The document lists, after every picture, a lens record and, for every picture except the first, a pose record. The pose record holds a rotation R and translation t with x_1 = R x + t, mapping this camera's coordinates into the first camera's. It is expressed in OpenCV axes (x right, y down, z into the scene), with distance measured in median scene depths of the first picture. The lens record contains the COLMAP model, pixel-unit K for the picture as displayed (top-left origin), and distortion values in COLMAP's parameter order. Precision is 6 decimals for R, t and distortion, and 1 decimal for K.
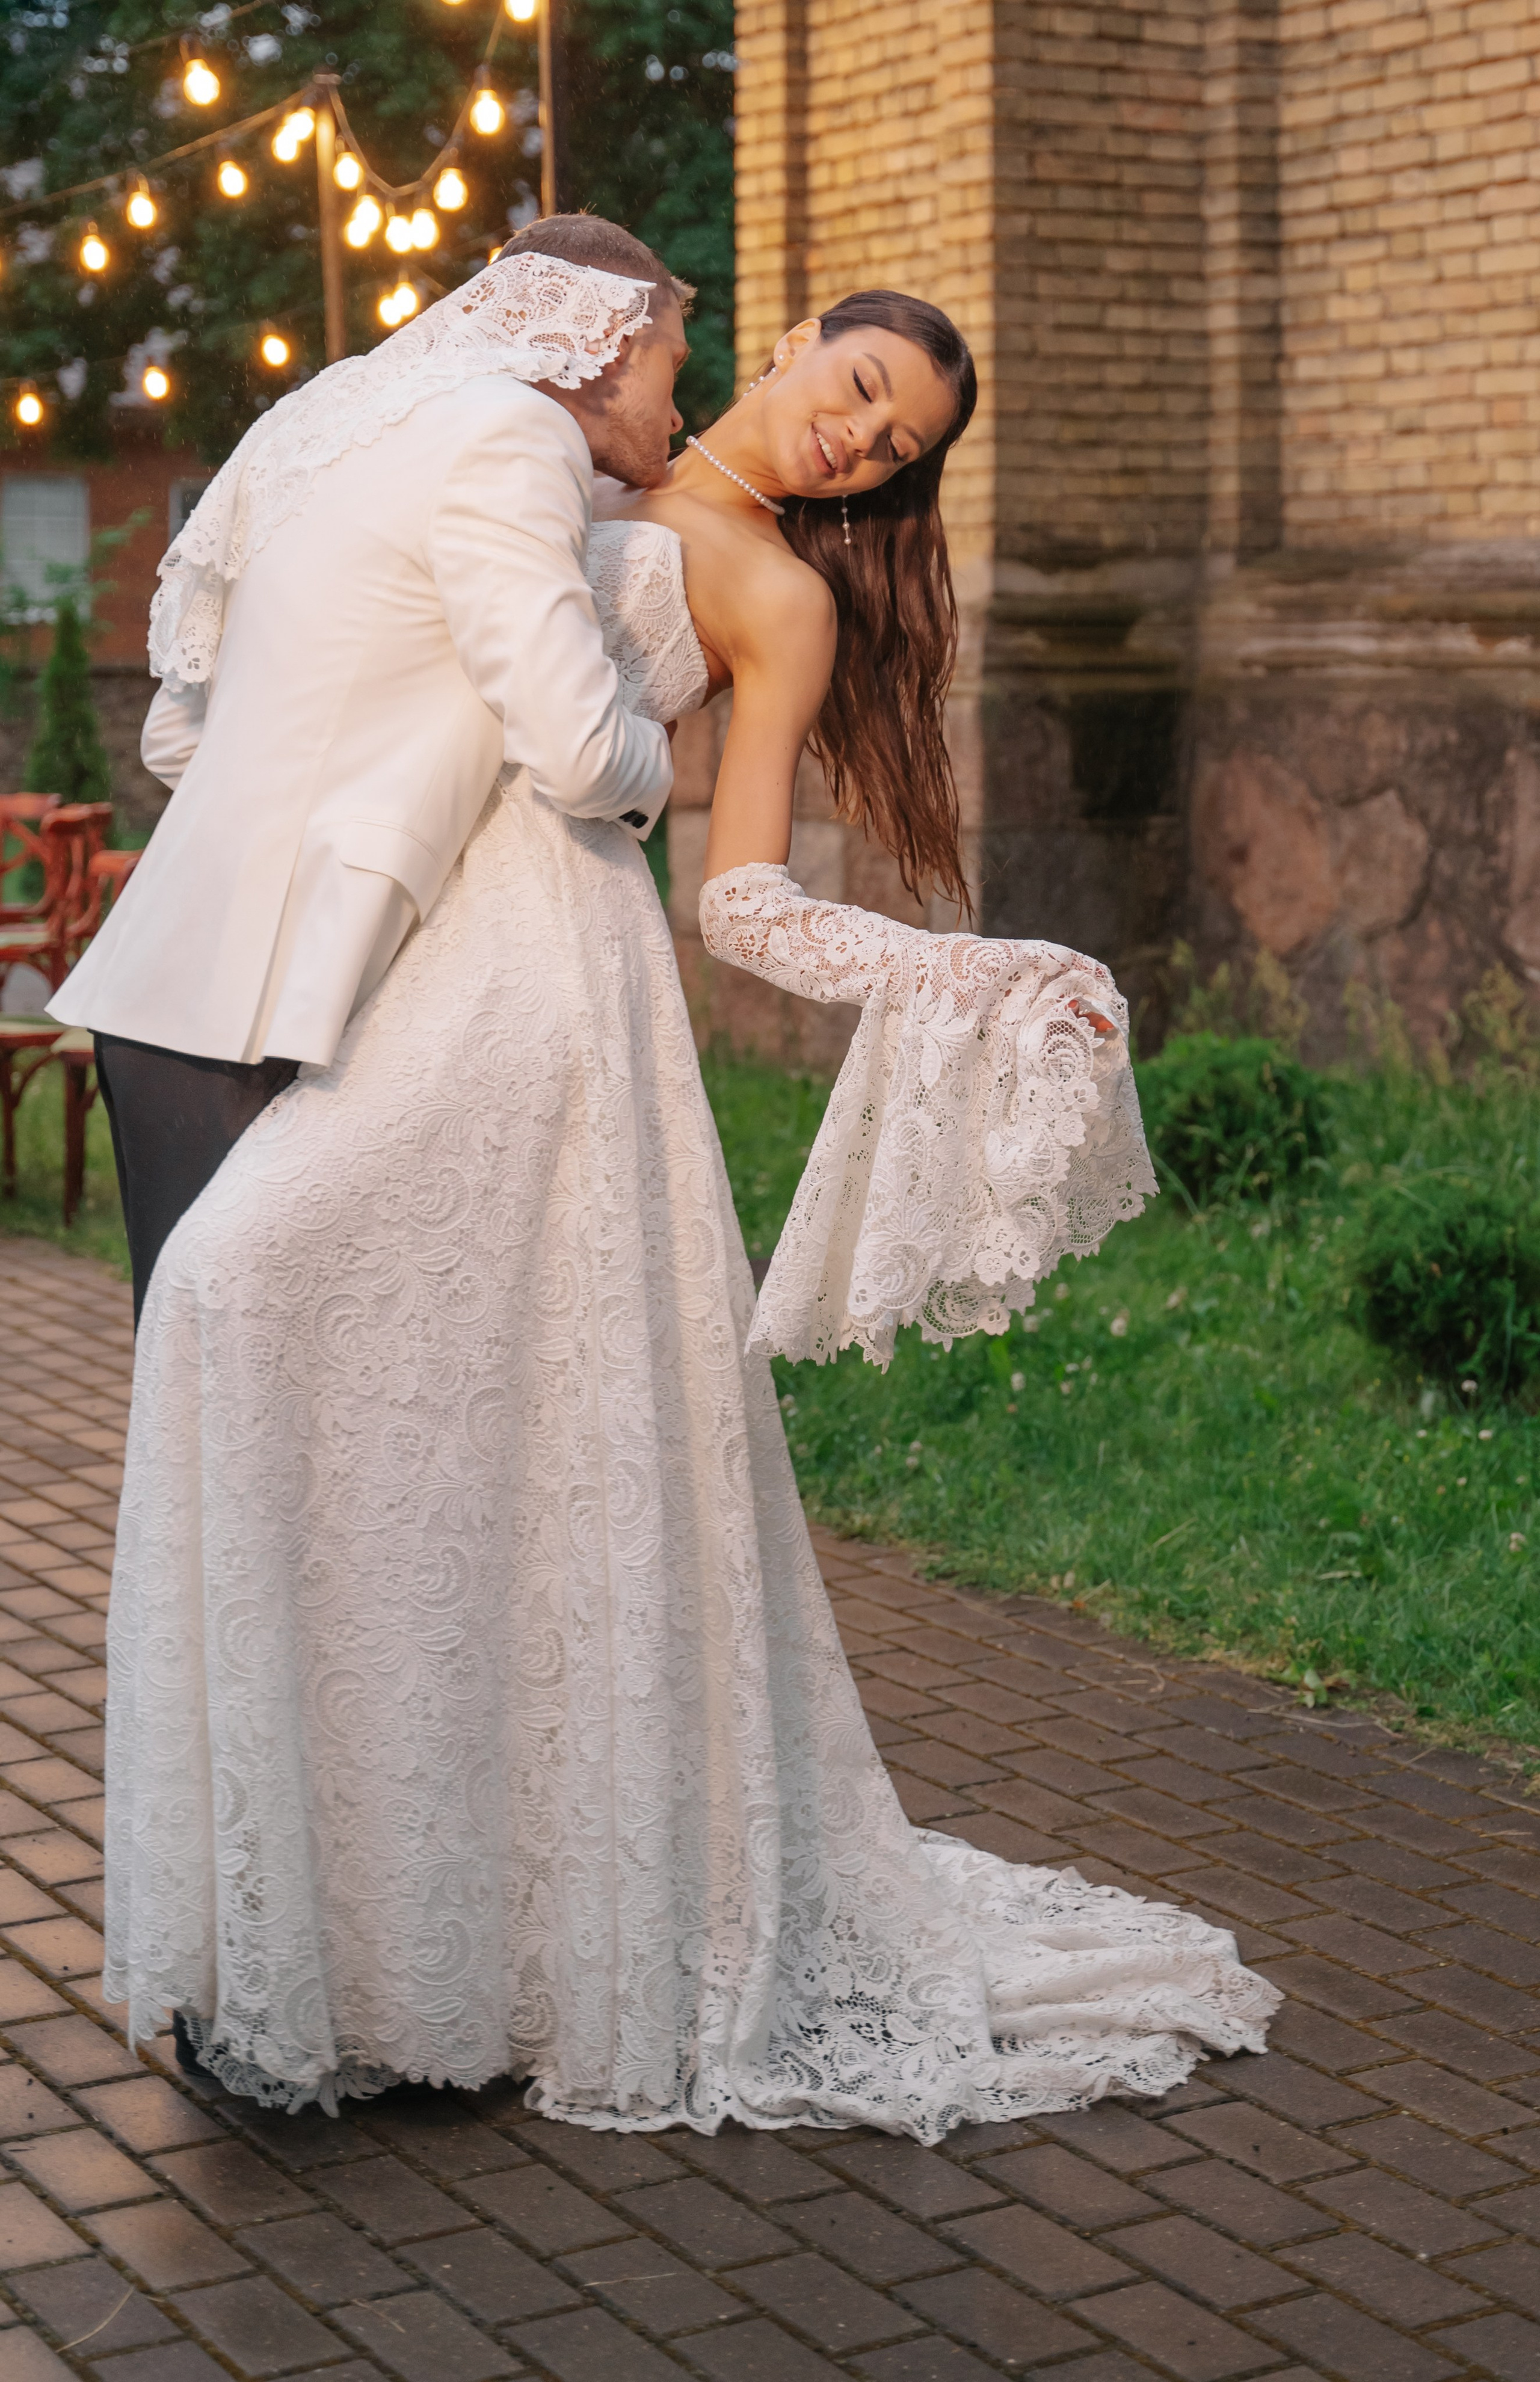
lens RADIAL K [[4119.0, 0, 770.0], [0, 4119.0, 1191.0], [0, 0, 1]] dist [-0.082426, 0.109762]
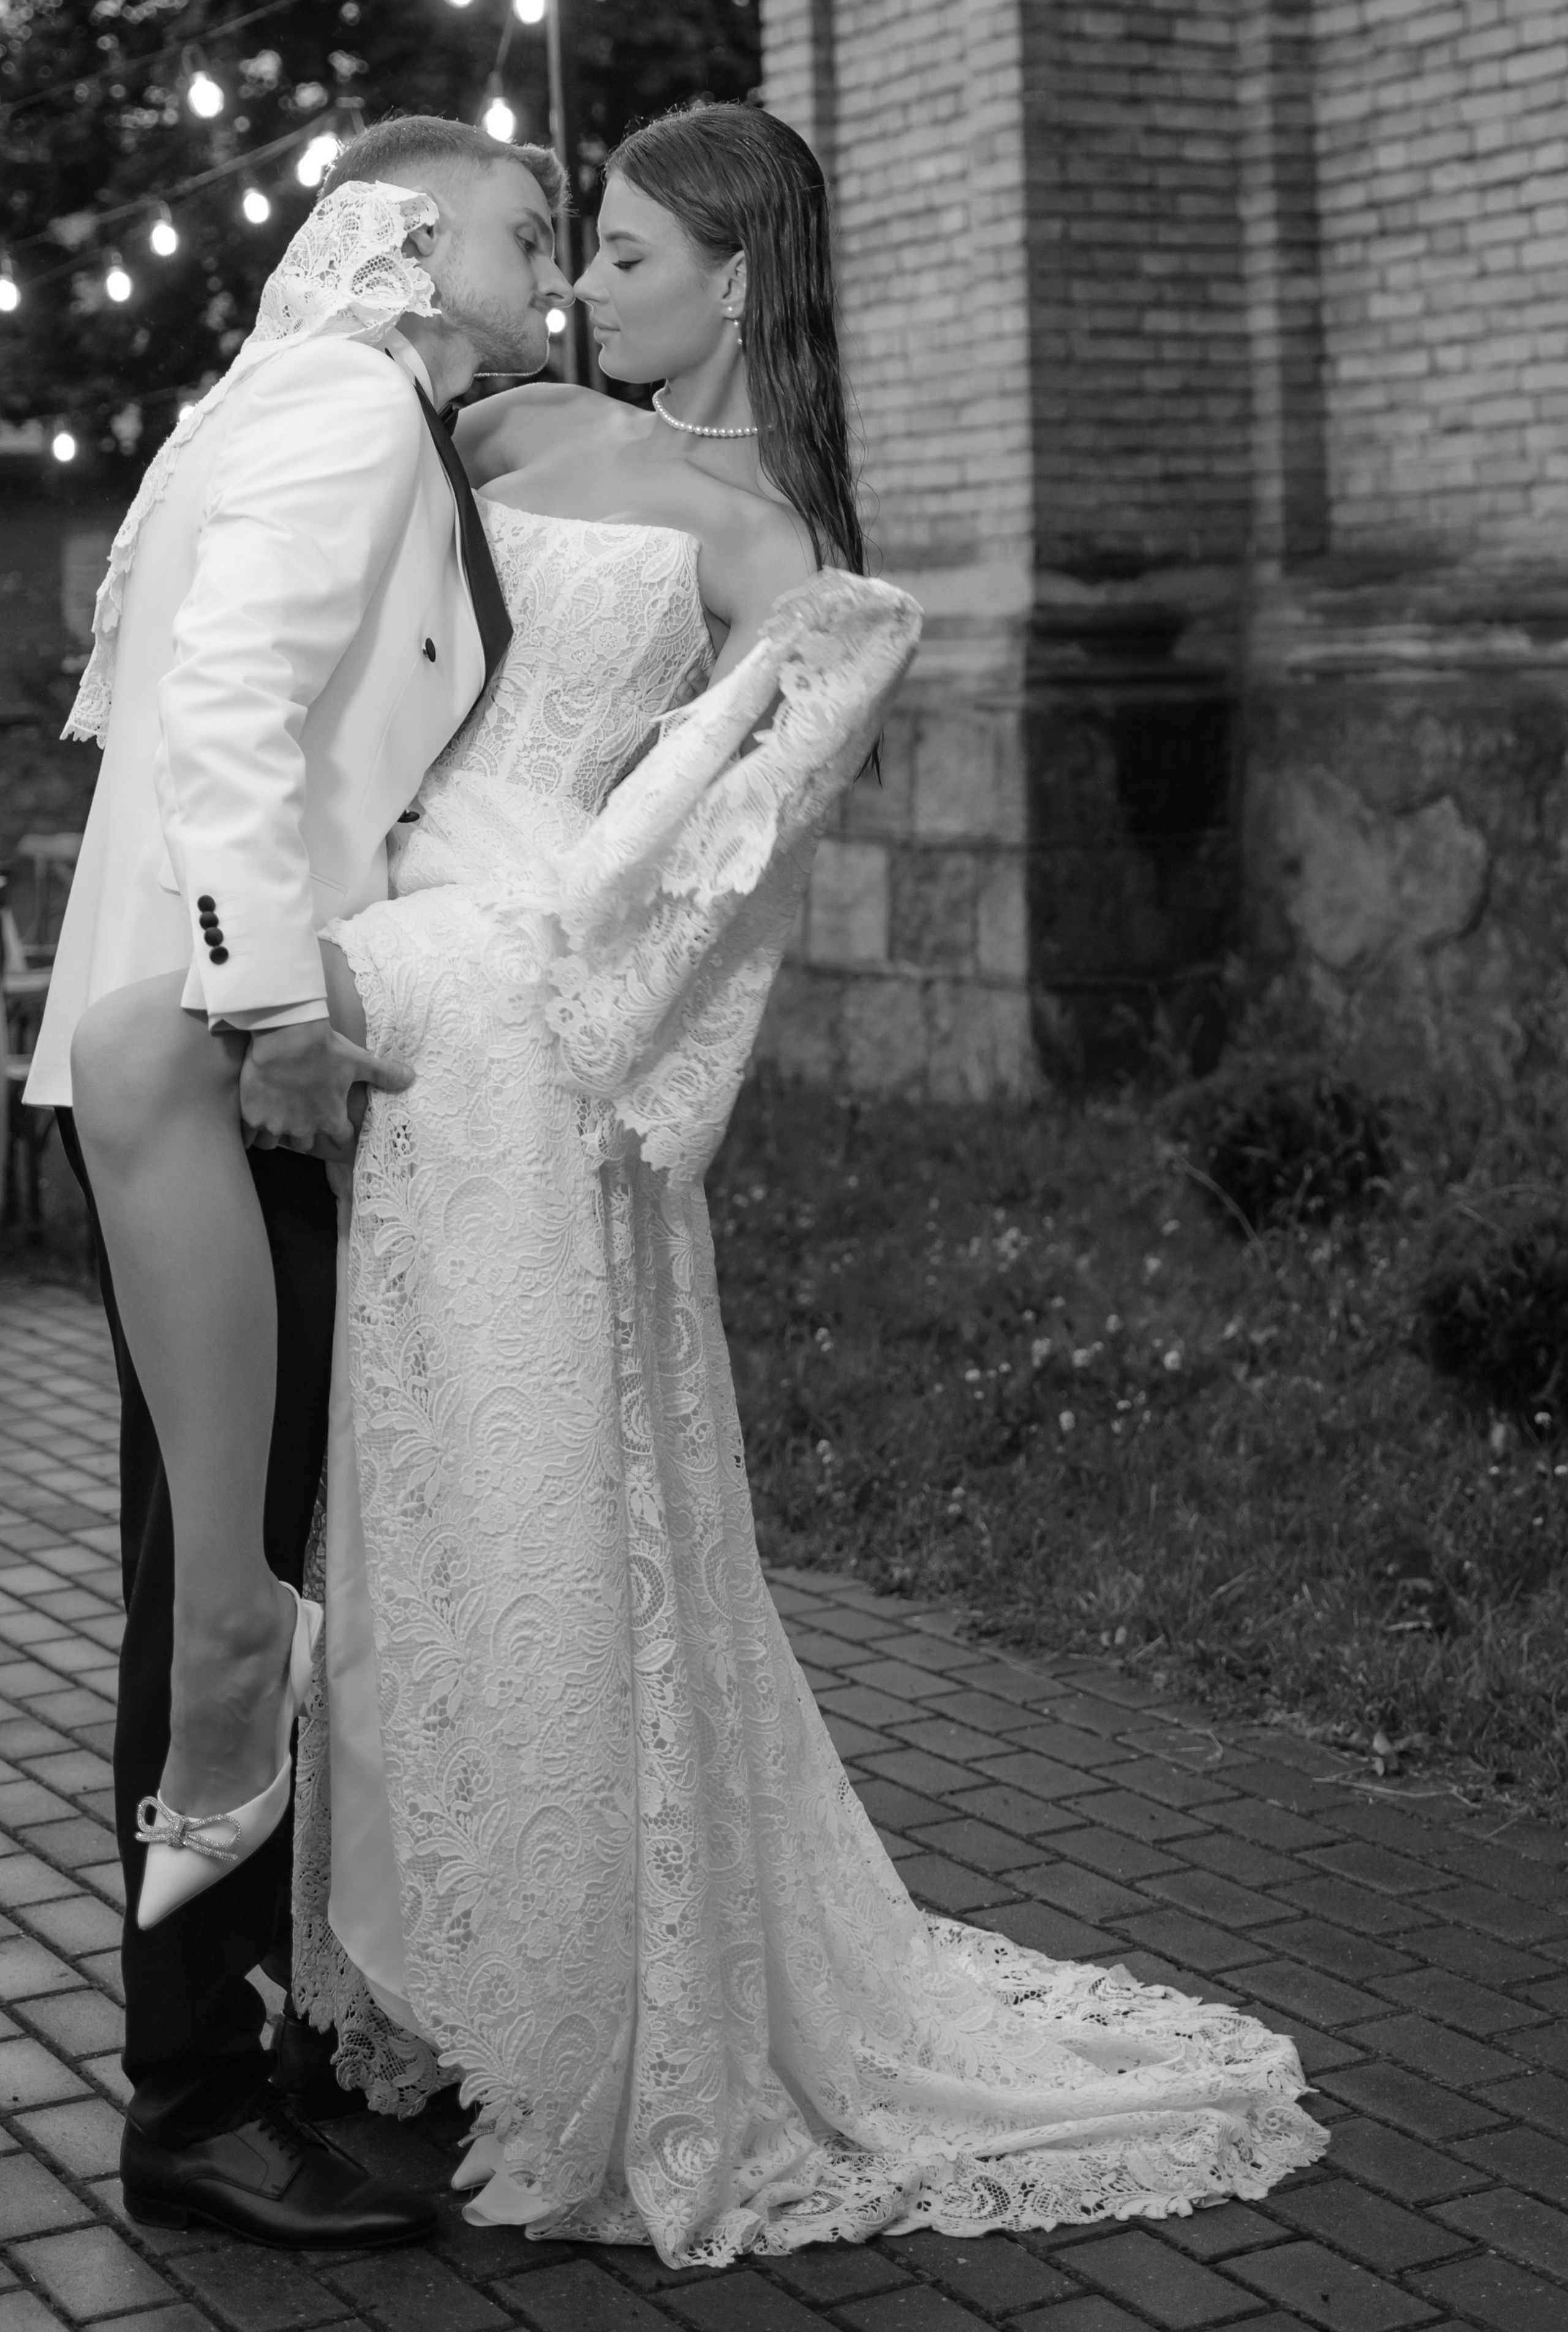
lens RADIAL K [[4074.6, 0, 798.2], [0, 4074.6, 1050.4], [0, 0, 1]] dist [-0.063421, 0.008433]
pose [[0.999725, -0.020772, -0.010859, 0.006931], [0.020307, 0.998940, -0.041320, -0.000968], [0.011706, 0.041088, 0.999087, 0.039467]]
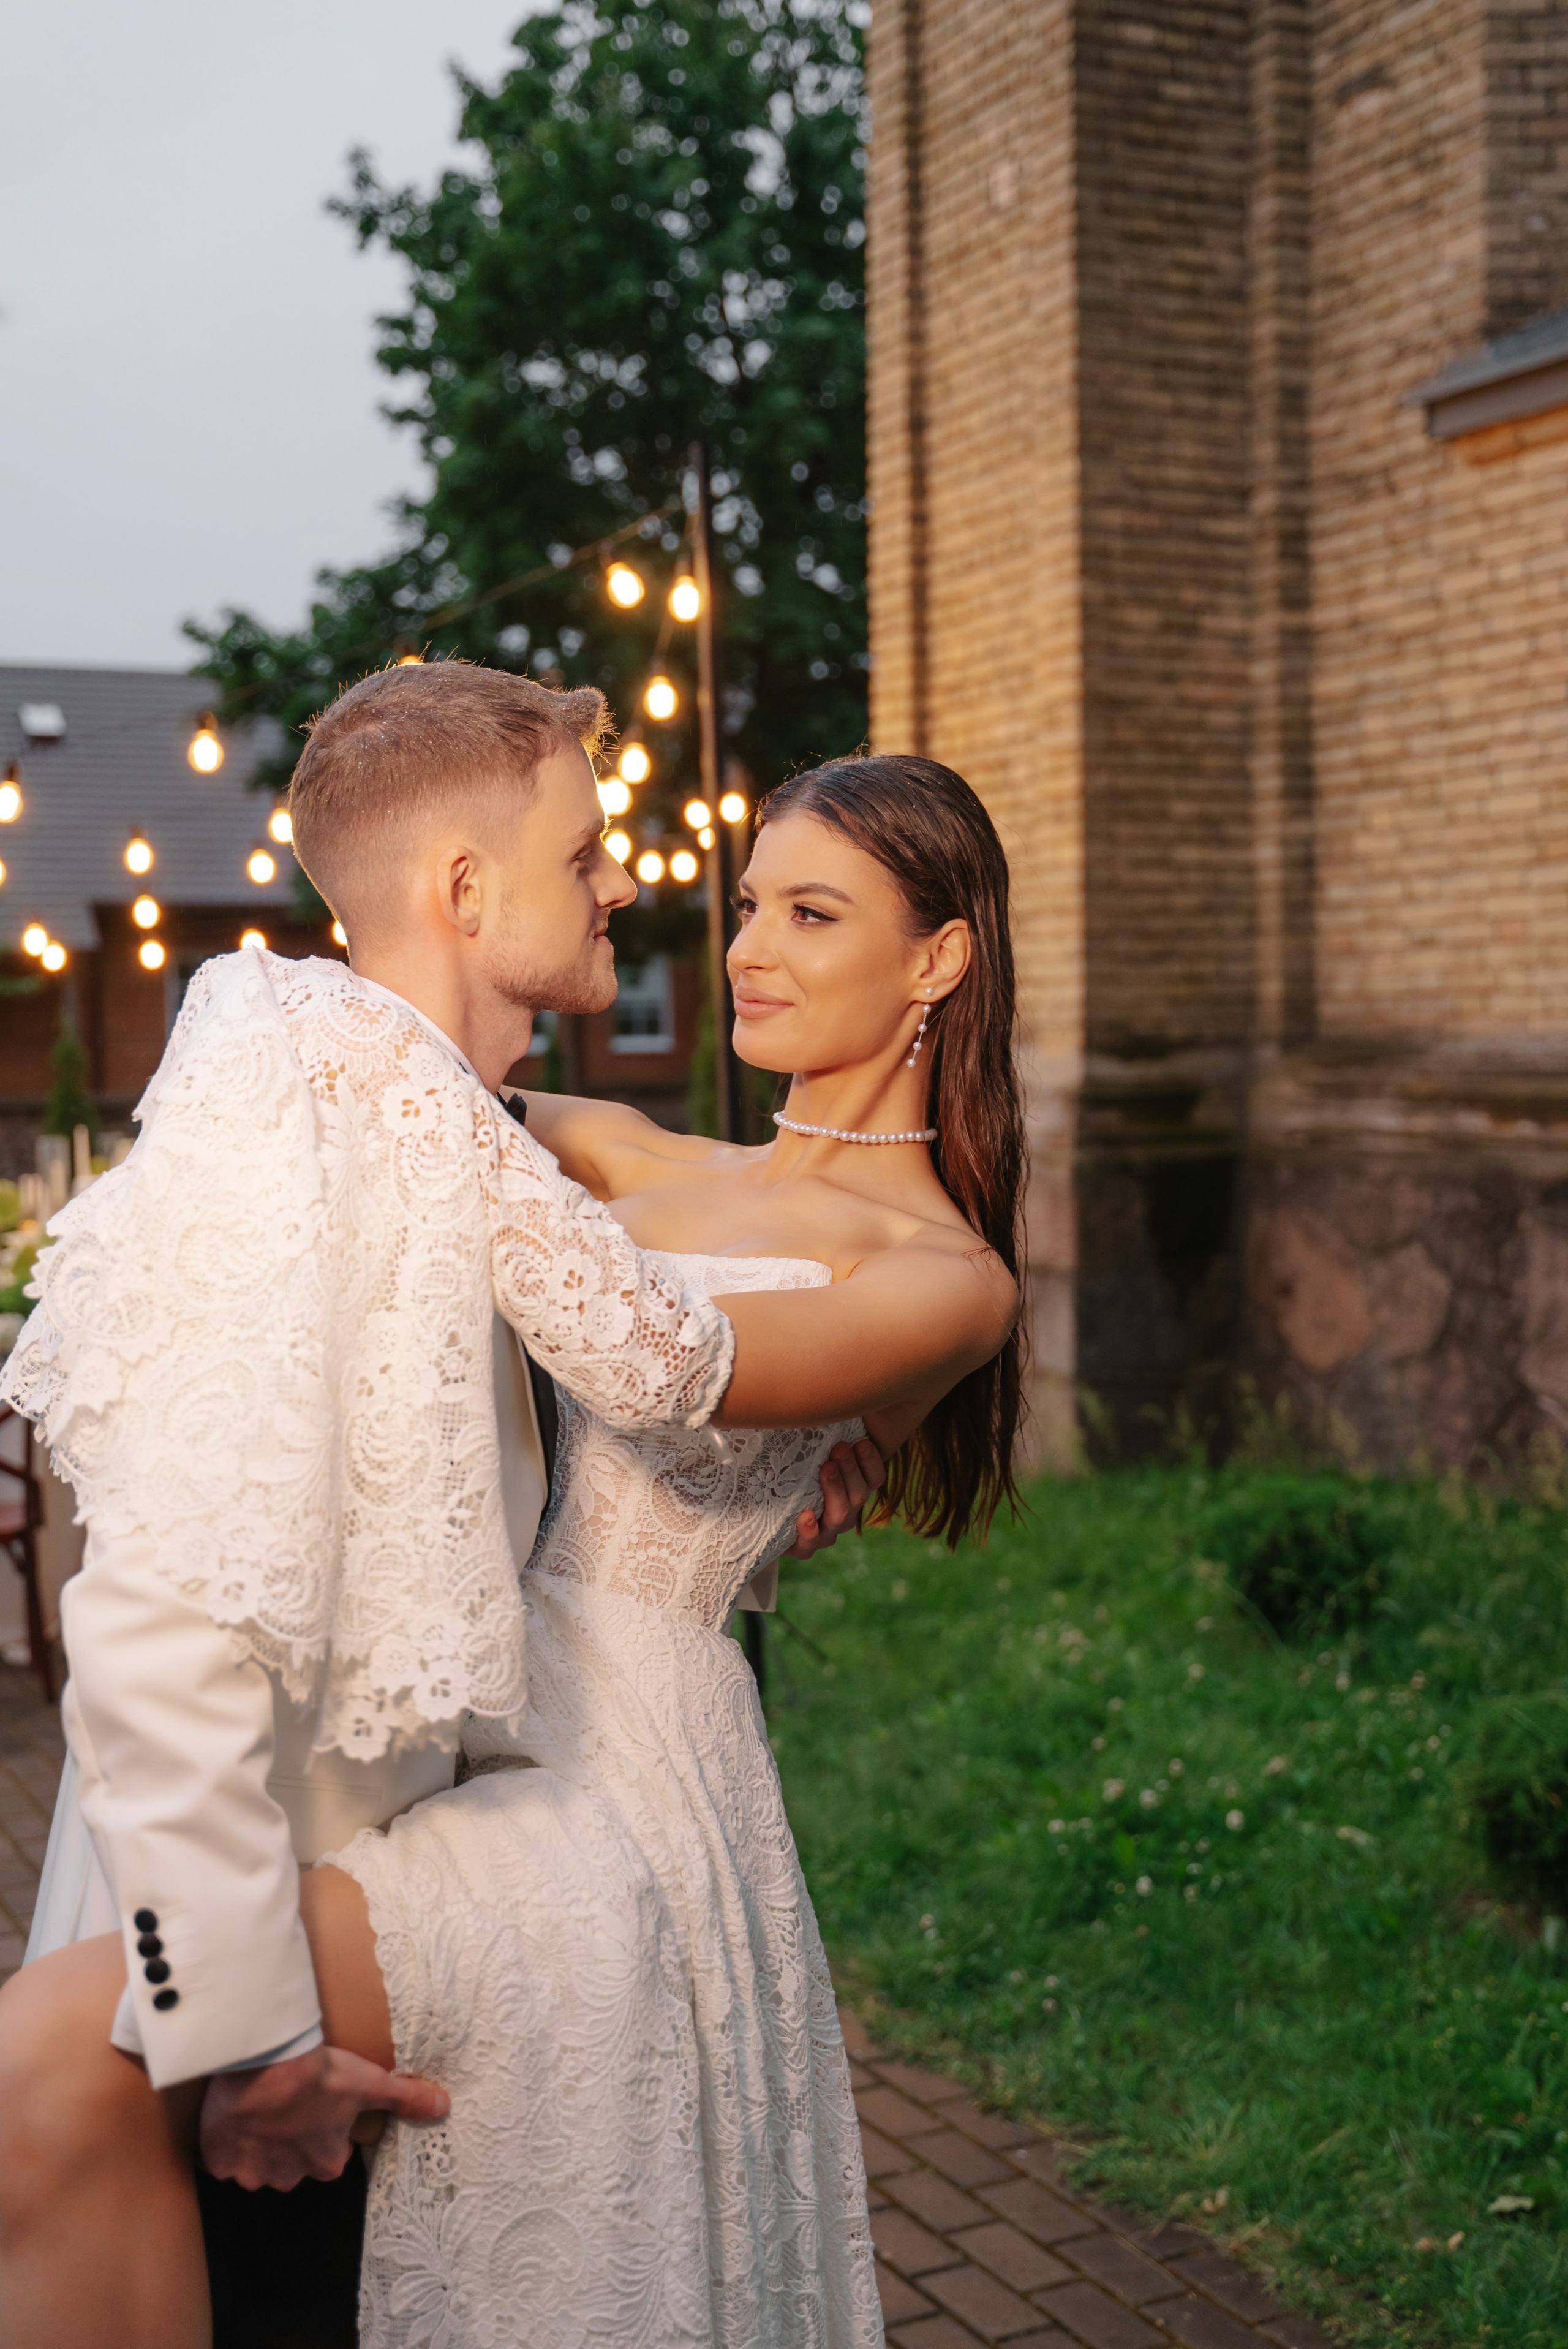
lens RADIAL K [[2658.9, 0, 771.6], [0, 2658.9, 1318.0], [0, 0, 1]] dist [0.003235, 0.006883]
pose [[0.998782, -0.006766, -0.048872, -0.000661], [0.005415, 0.999601, -0.027723, -0.054367], [0.049040, 0.027425, 0.998420, 0.207276]]
